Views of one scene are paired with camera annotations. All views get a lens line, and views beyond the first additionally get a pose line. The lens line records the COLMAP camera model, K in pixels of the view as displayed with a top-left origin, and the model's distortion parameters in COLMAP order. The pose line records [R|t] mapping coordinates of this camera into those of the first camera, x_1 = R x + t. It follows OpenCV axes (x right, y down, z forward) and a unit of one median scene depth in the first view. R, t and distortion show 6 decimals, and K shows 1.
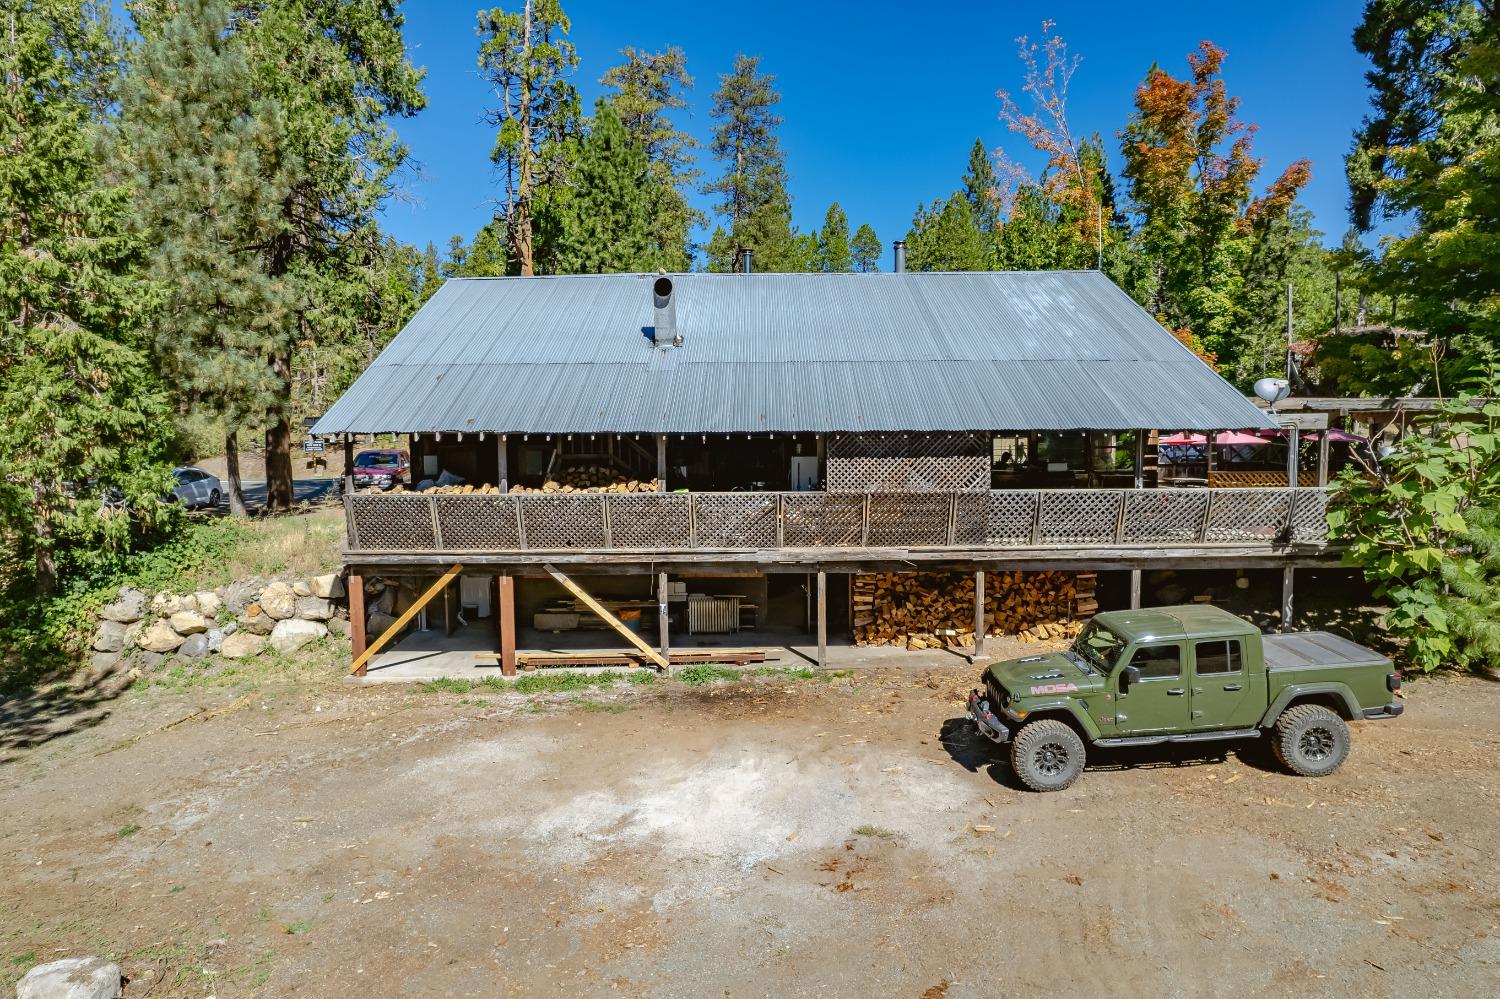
lens RADIAL K [[963.8, 0, 740.5], [0, 963.8, 504.4], [0, 0, 1]] dist [-0.081220, 0.073464]
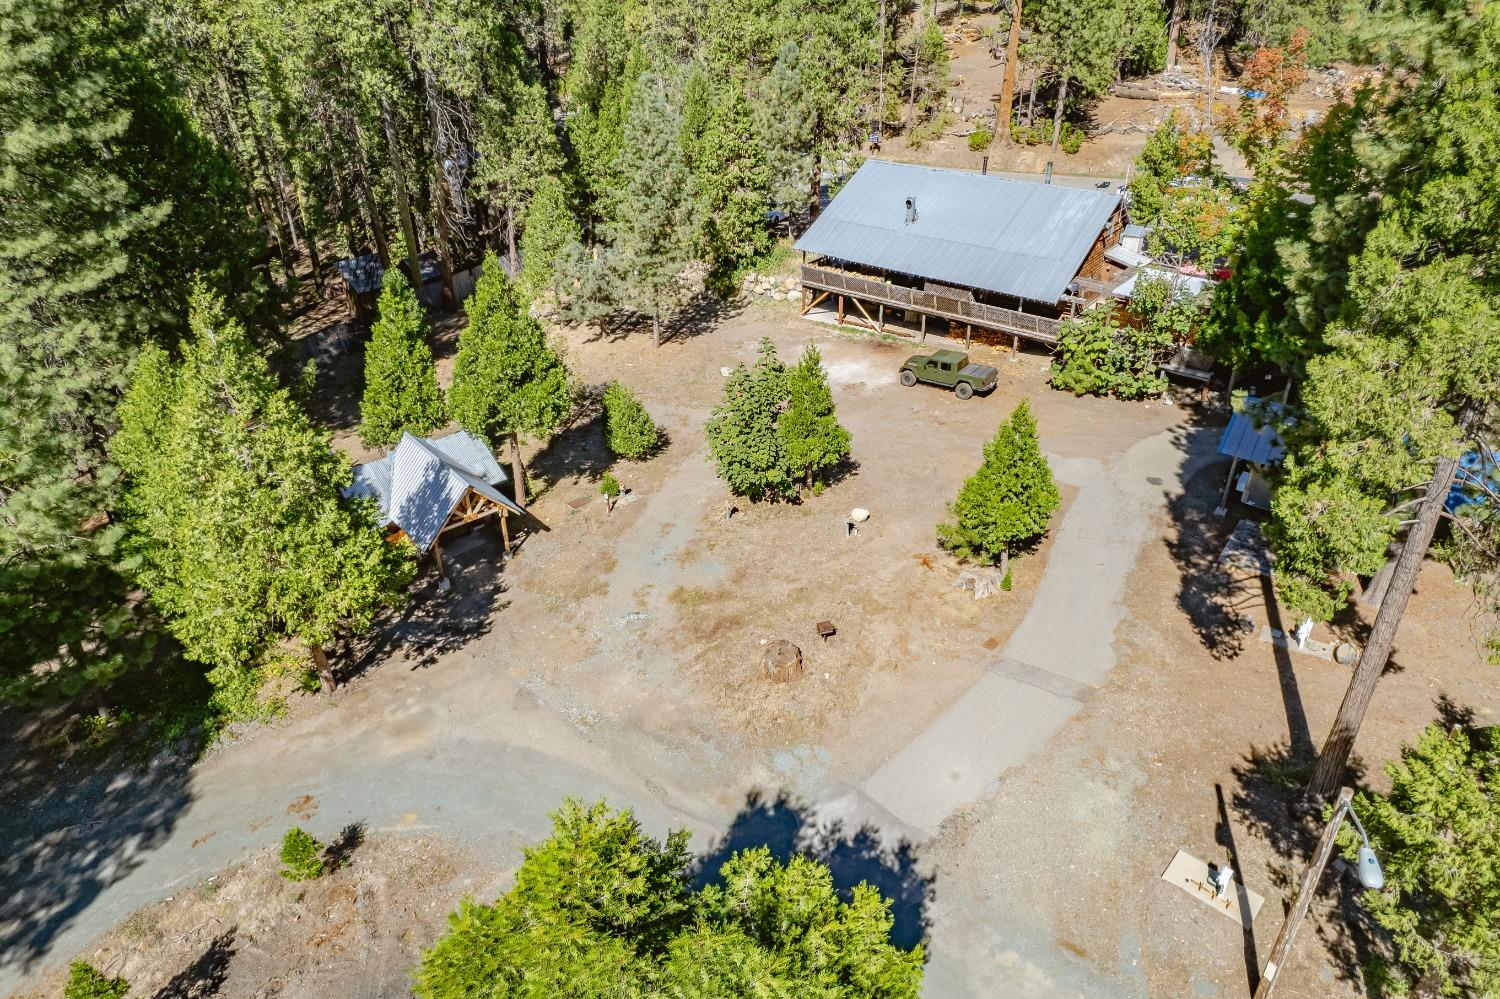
lens RADIAL K [[968.3, 0, 740.9], [0, 968.3, 501.4], [0, 0, 1]] dist [-0.067683, 0.048639]
pose [[0.792162, 0.310748, -0.525276, 1.310707], [-0.044570, 0.887828, 0.458013, -0.728085], [0.608681, -0.339409, 0.717153, -1.675635]]
